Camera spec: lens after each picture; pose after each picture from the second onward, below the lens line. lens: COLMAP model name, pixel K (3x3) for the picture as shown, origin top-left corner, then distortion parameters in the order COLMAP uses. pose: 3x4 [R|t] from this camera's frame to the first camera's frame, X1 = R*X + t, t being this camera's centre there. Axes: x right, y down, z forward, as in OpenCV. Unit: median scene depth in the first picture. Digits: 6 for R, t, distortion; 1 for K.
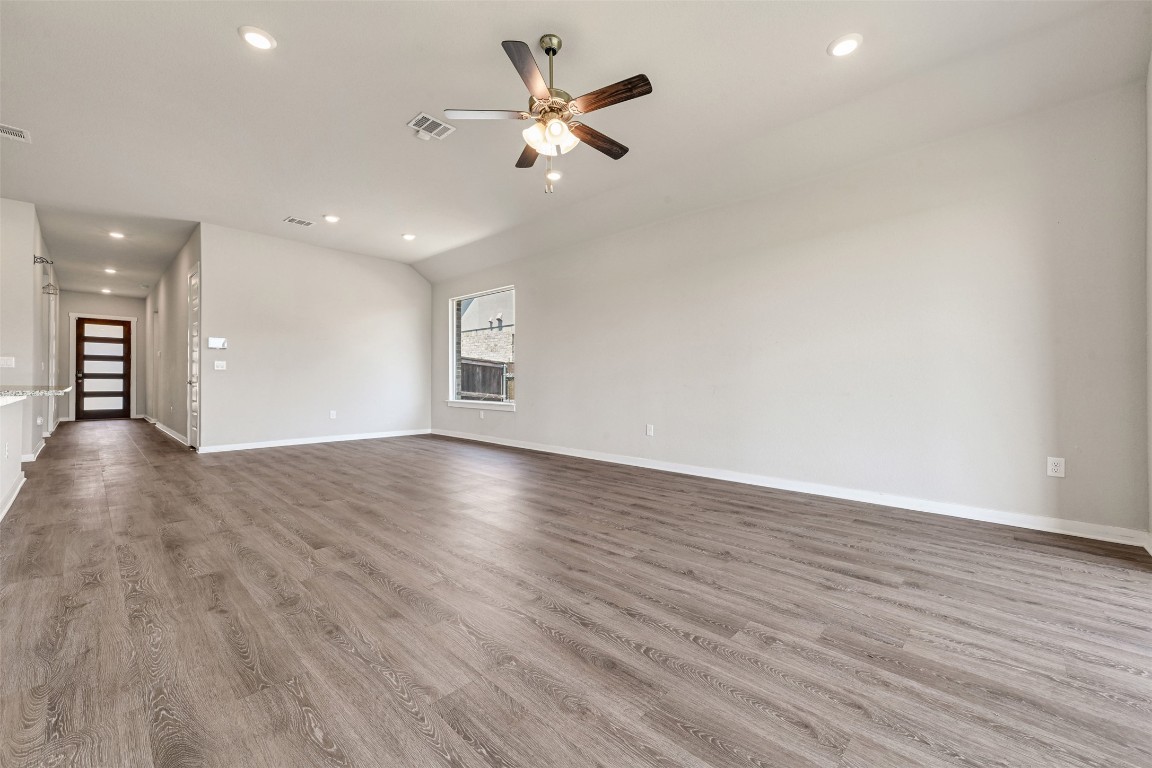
lens RADIAL K [[465.7, 0, 617.0], [0, 465.7, 375.4], [0, 0, 1]] dist [0.008329, 0.000183]
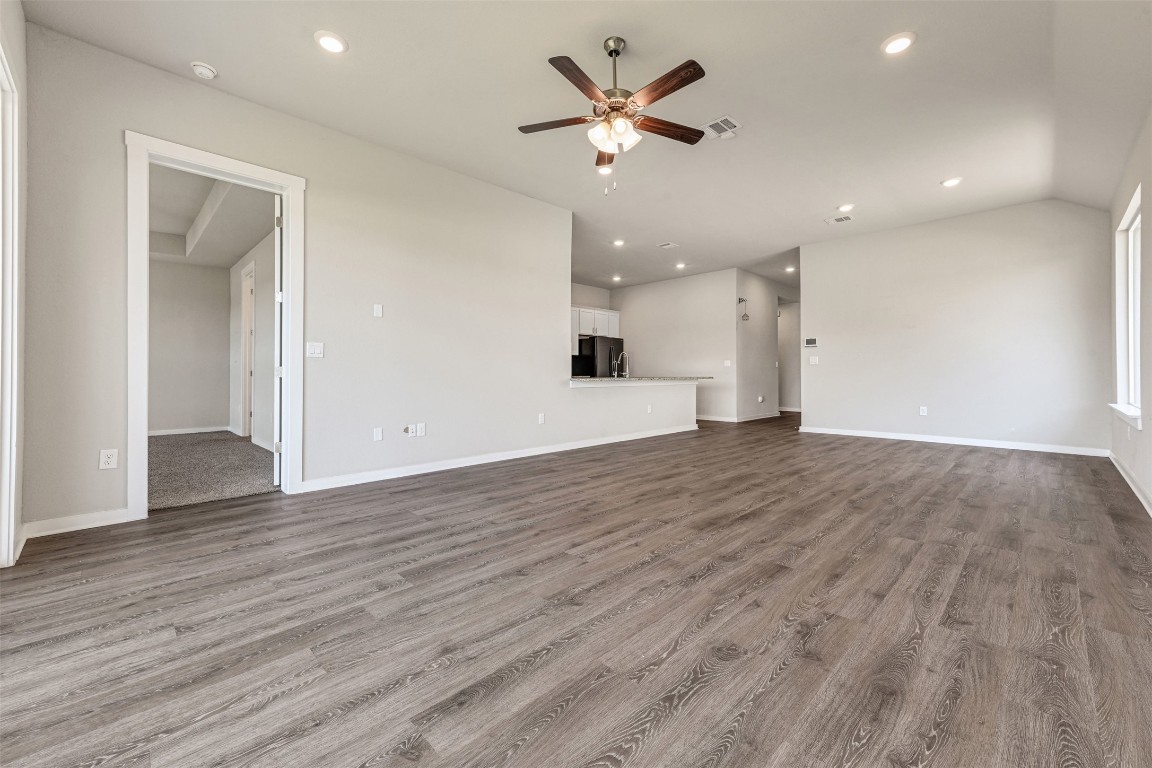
lens RADIAL K [[465.7, 0, 581.1], [0, 465.7, 376.8], [0, 0, 1]] dist [0.008329, 0.000183]
pose [[-0.079775, 0.004514, -0.996803, 1.339481], [0.016142, 0.999864, 0.003236, -0.000751], [0.996682, -0.015832, -0.079837, 1.428615]]
